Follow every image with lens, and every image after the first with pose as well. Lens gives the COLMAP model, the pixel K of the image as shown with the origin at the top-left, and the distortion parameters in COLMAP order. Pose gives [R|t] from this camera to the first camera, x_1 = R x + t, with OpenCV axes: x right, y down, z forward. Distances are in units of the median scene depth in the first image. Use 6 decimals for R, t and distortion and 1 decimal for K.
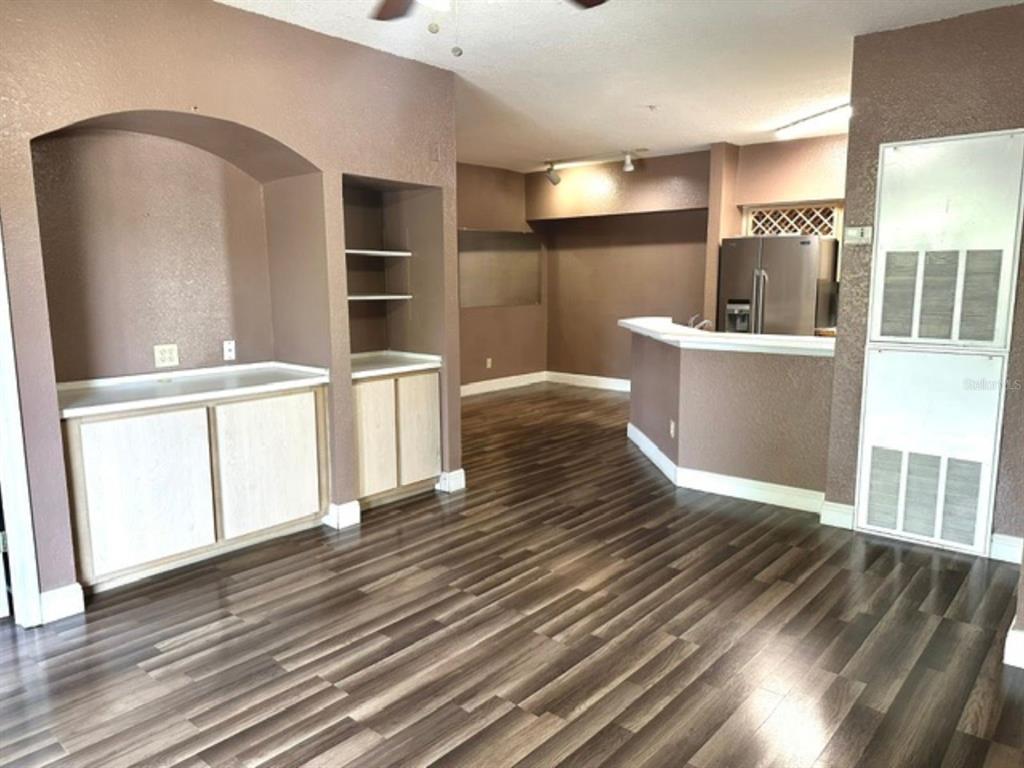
lens RADIAL K [[722.5, 0, 512.0], [0, 722.5, 384.0], [0, 0, 1]] dist [0.004749, 0.000387]
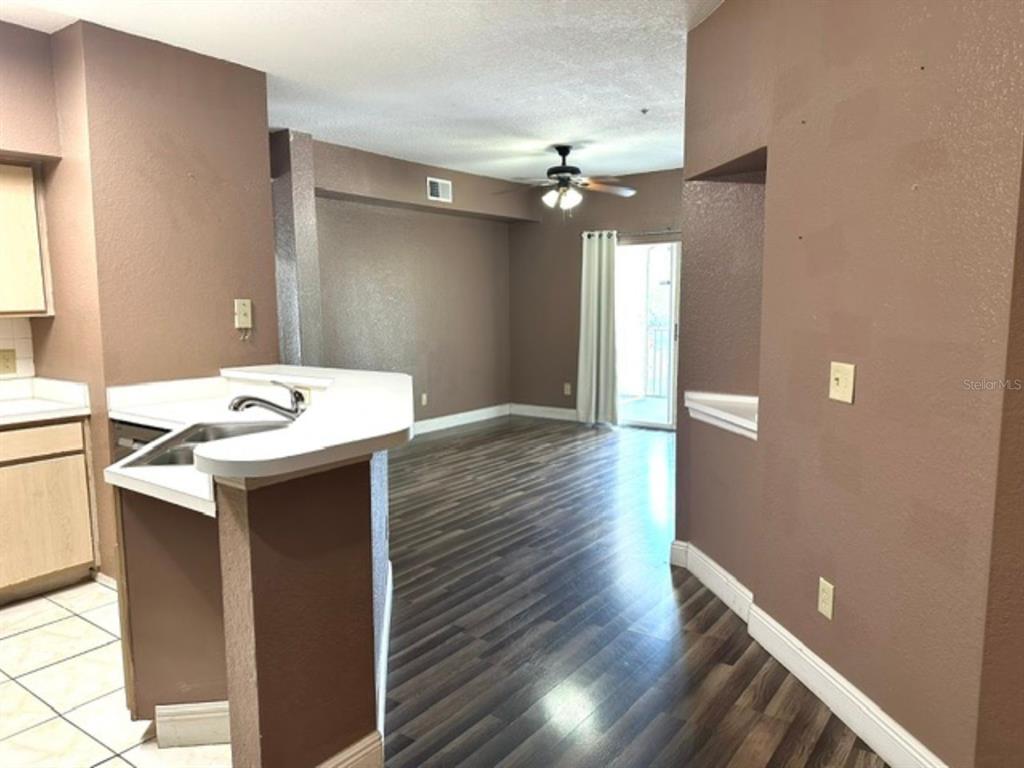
lens RADIAL K [[722.5, 0, 512.0], [0, 722.5, 384.0], [0, 0, 1]] dist [0.004749, 0.000387]
pose [[-0.996732, 0.026351, -0.076366, 0.266199], [0.005466, 0.965137, 0.261687, -0.417536], [0.080599, 0.260414, -0.962127, 2.817143]]
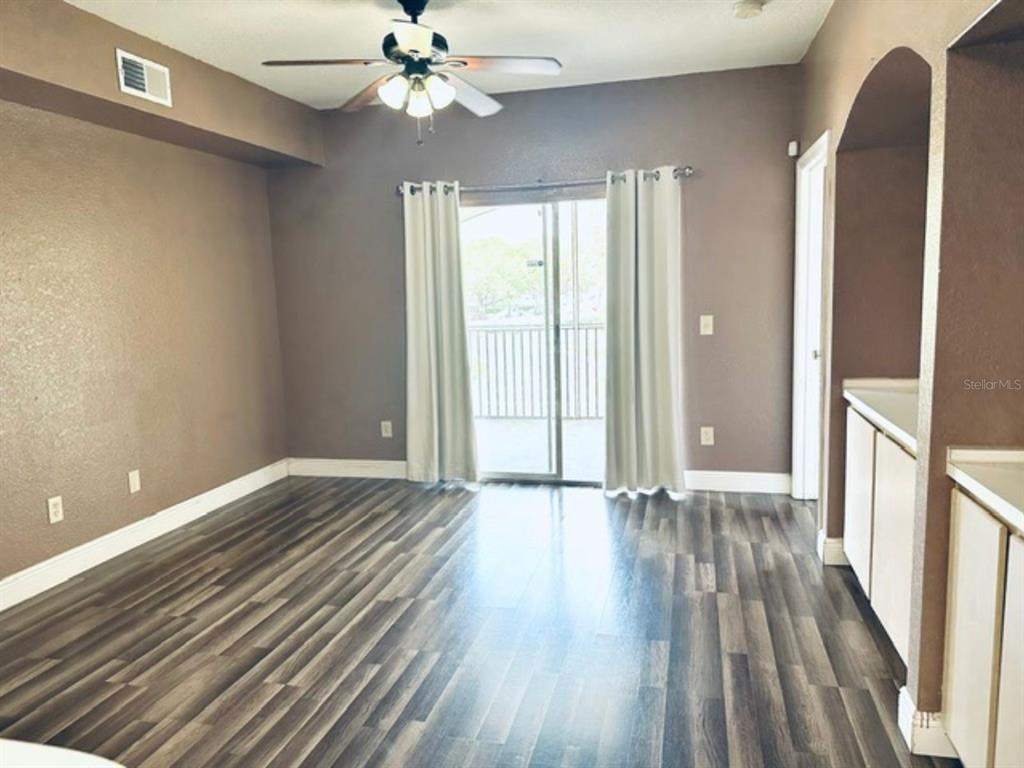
lens RADIAL K [[711.0, 0, 546.1], [0, 711.0, 379.7], [0, 0, 1]] dist [0.003864, -0.038495]
pose [[-0.872450, 0.090060, -0.480334, 0.332231], [-0.044256, 0.964275, 0.261180, -0.263788], [0.486696, 0.249125, -0.837296, 1.780378]]
